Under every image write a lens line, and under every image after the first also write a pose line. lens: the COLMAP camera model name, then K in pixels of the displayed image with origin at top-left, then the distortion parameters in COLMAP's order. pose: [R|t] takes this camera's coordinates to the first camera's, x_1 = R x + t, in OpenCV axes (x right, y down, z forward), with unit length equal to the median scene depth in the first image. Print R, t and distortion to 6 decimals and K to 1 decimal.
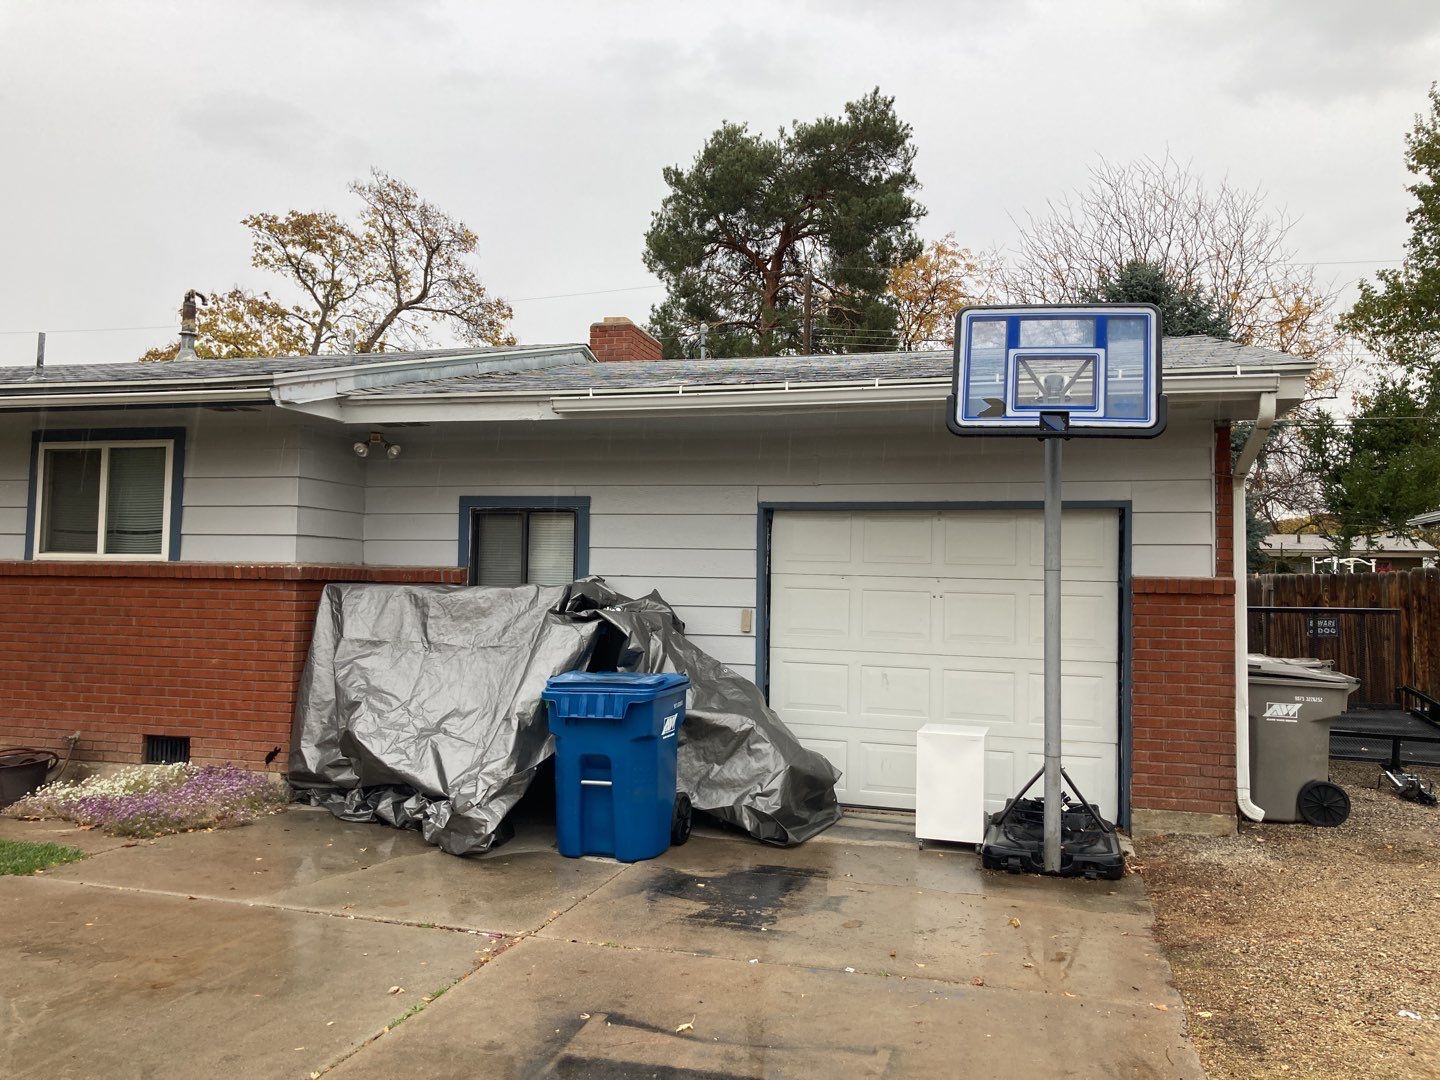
lens RADIAL K [[1177.3, 0, 717.3], [0, 1177.3, 523.4], [0, 0, 1]] dist [0.012015, 0.007623]
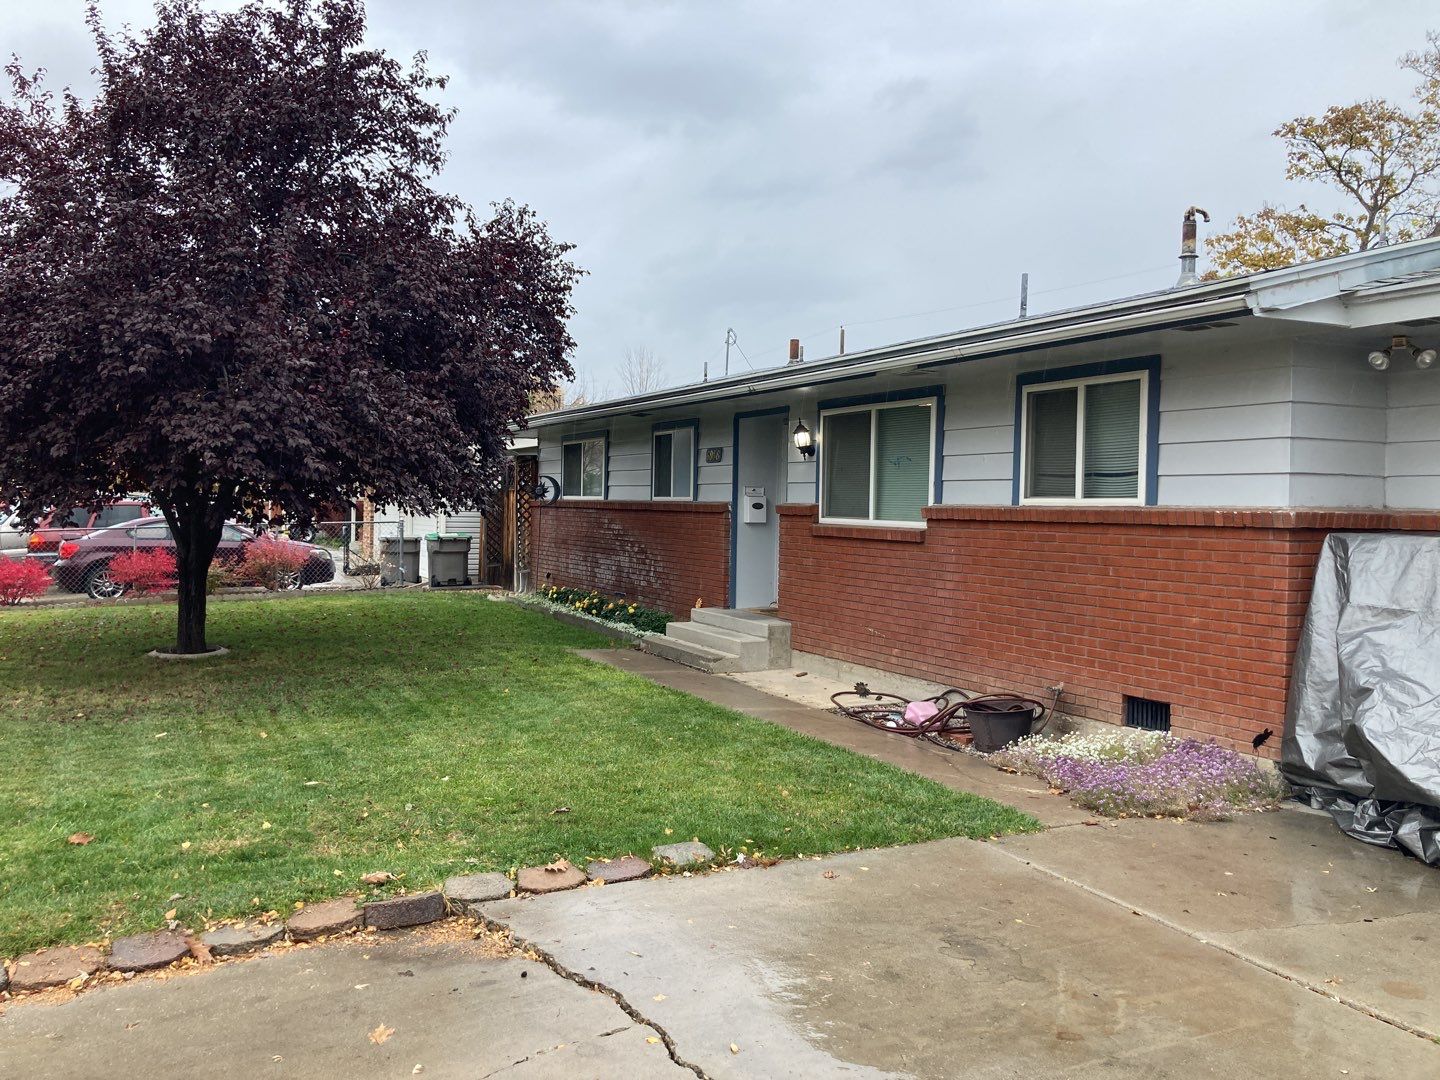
lens RADIAL K [[1177.3, 0, 717.3], [0, 1177.3, 523.4], [0, 0, 1]] dist [0.012015, 0.007623]
pose [[0.670318, 0.004161, -0.742062, -0.015819], [0.036217, 0.998609, 0.038316, -0.001036], [0.741190, -0.052559, 0.669235, 0.157835]]
